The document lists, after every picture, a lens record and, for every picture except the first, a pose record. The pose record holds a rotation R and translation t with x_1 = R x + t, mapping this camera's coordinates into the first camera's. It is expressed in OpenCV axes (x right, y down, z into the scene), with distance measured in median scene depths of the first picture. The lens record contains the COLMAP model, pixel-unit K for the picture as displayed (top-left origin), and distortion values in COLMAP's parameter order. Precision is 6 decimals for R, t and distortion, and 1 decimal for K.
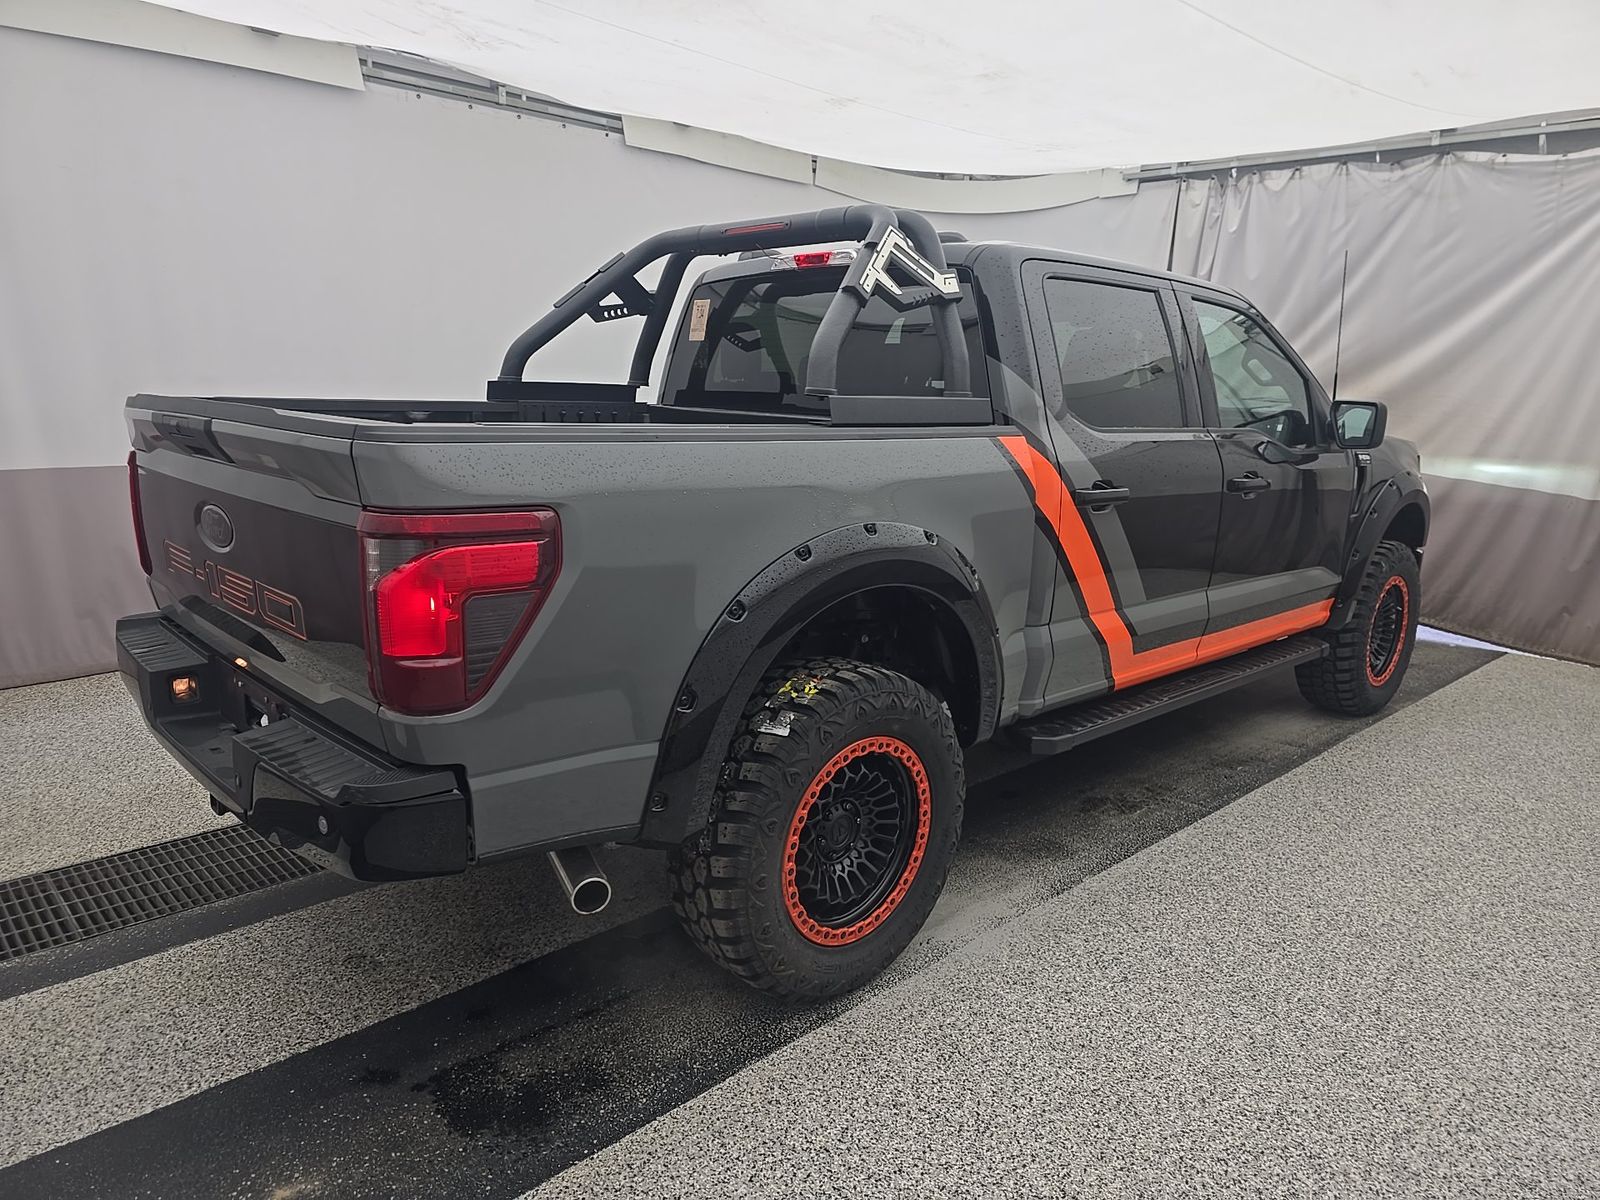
lens RADIAL K [[1067.1, 0, 803.0], [0, 1067.1, 601.4], [0, 0, 1]] dist [0.031588, -0.015660]
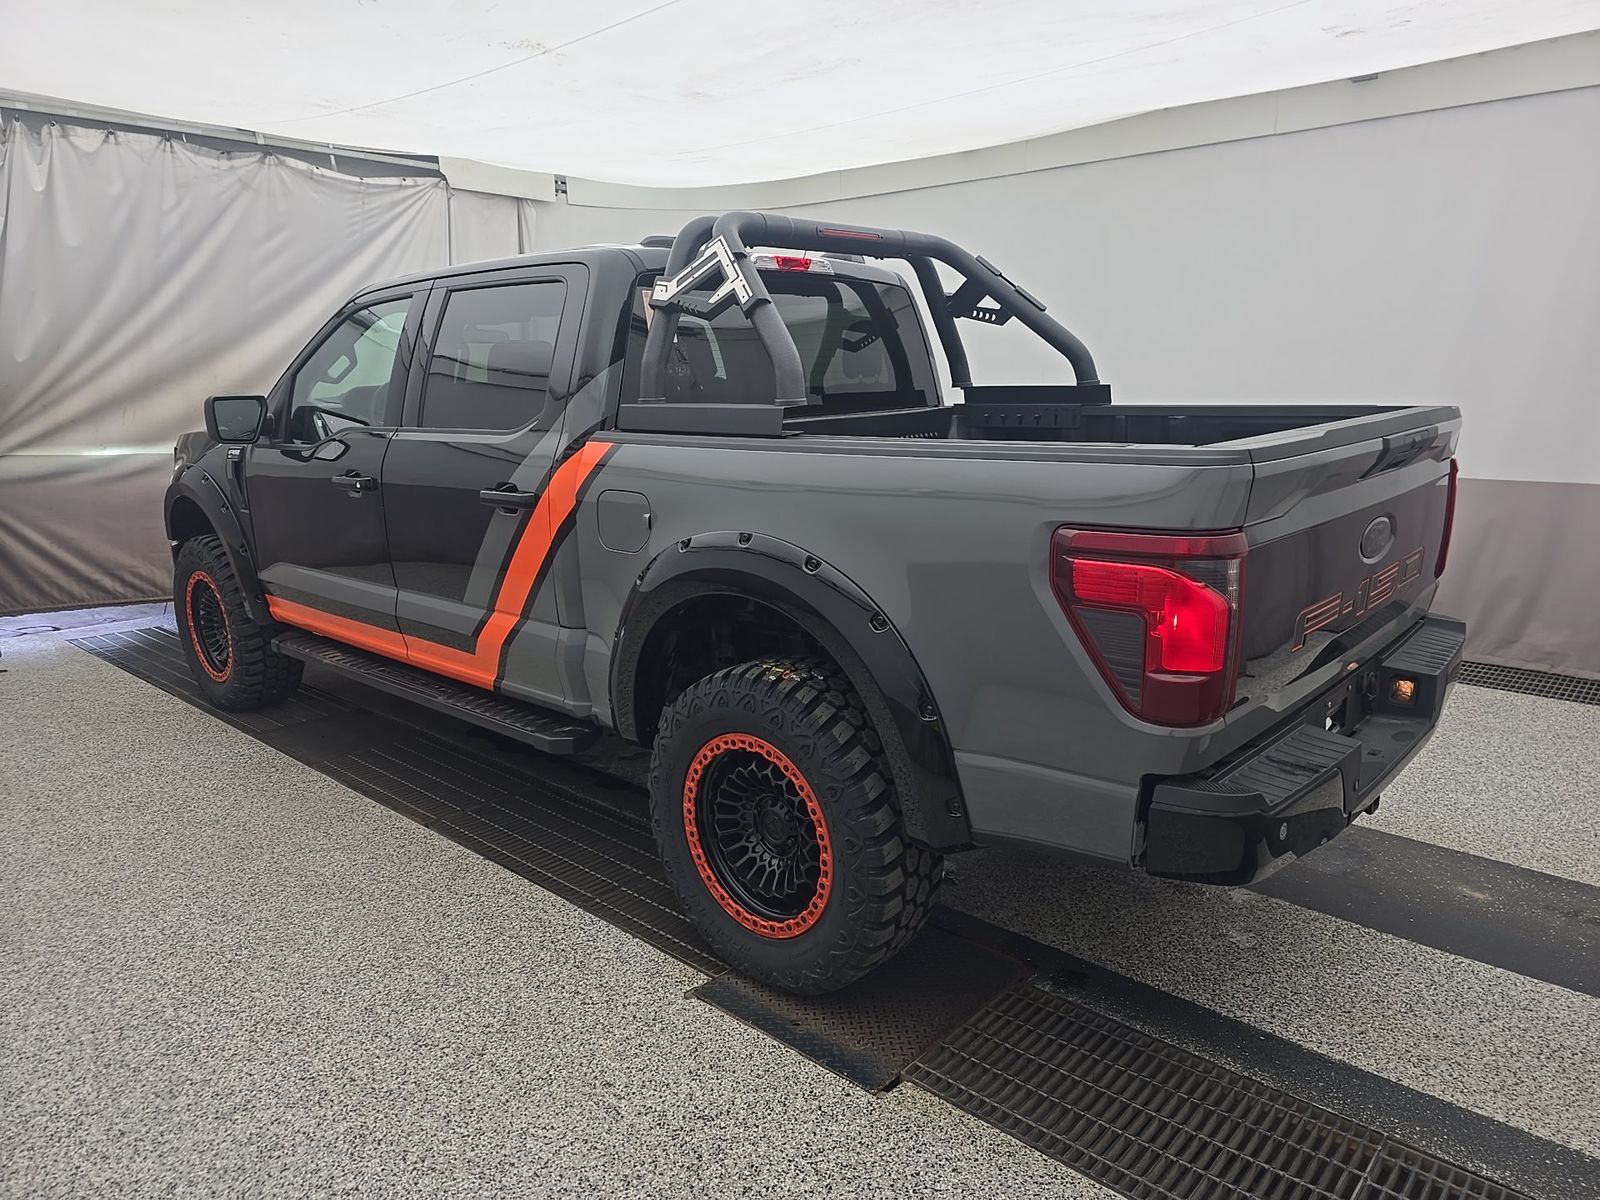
lens RADIAL K [[1067.1, 0, 805.8], [0, 1067.1, 606.0], [0, 0, 1]] dist [0.031588, -0.015660]
pose [[-0.073753, -0.251577, 0.965023, -0.576443], [0.224230, 0.938698, 0.261852, -0.152884], [-0.971741, 0.235700, -0.012821, 0.593269]]
